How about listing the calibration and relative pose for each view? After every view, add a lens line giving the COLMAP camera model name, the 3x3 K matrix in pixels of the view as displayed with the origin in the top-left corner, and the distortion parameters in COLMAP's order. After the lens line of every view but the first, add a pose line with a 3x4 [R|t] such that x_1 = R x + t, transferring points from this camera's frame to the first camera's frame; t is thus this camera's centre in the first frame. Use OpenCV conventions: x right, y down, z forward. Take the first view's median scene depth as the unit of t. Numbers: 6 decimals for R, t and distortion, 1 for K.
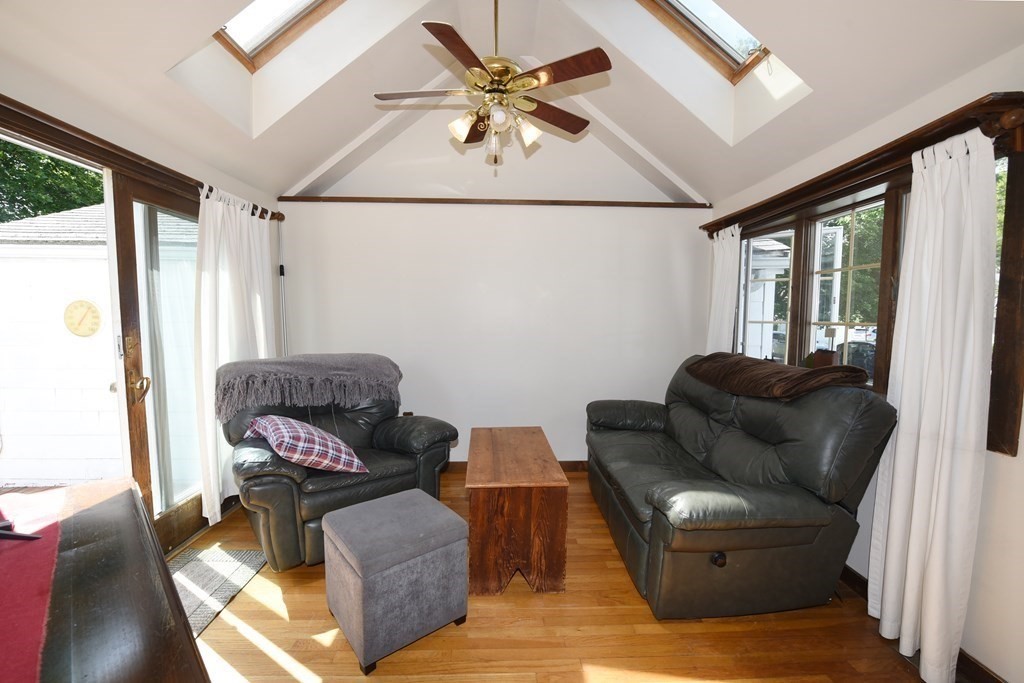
lens RADIAL K [[399.8, 0, 513.7], [0, 399.8, 342.8], [0, 0, 1]] dist [-0.027479, 0.000261]
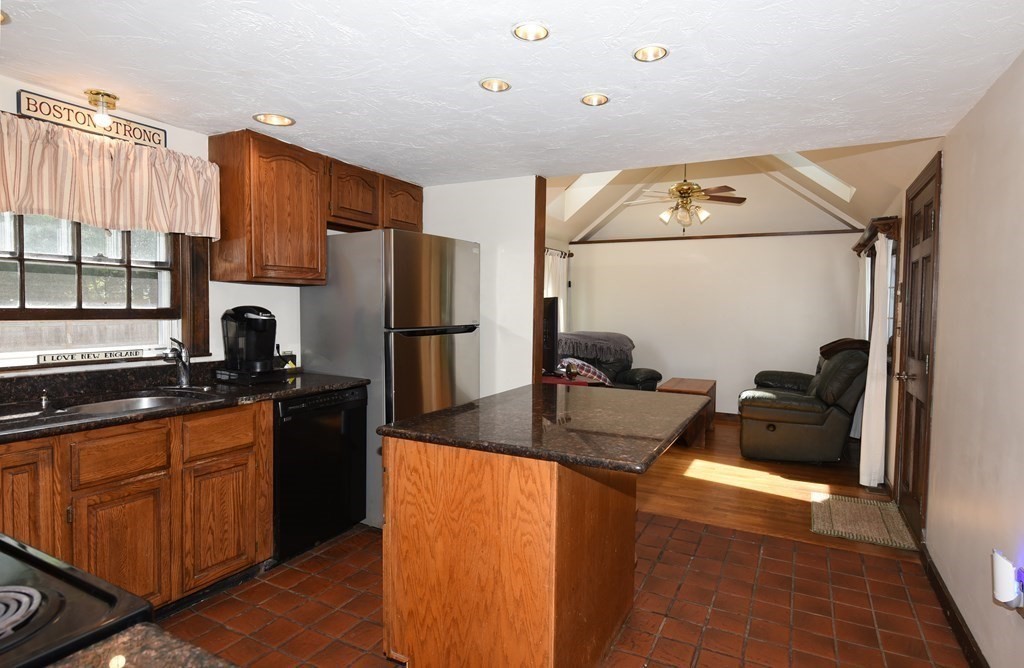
lens RADIAL K [[554.8, 0, 513.5], [0, 554.8, 331.1], [0, 0, 1]] dist [-0.000601, 0.000014]
pose [[0.865871, 0.028907, -0.499431, 0.462177], [-0.047334, 0.998584, -0.024266, 0.102489], [0.498023, 0.044651, 0.866014, -1.331396]]
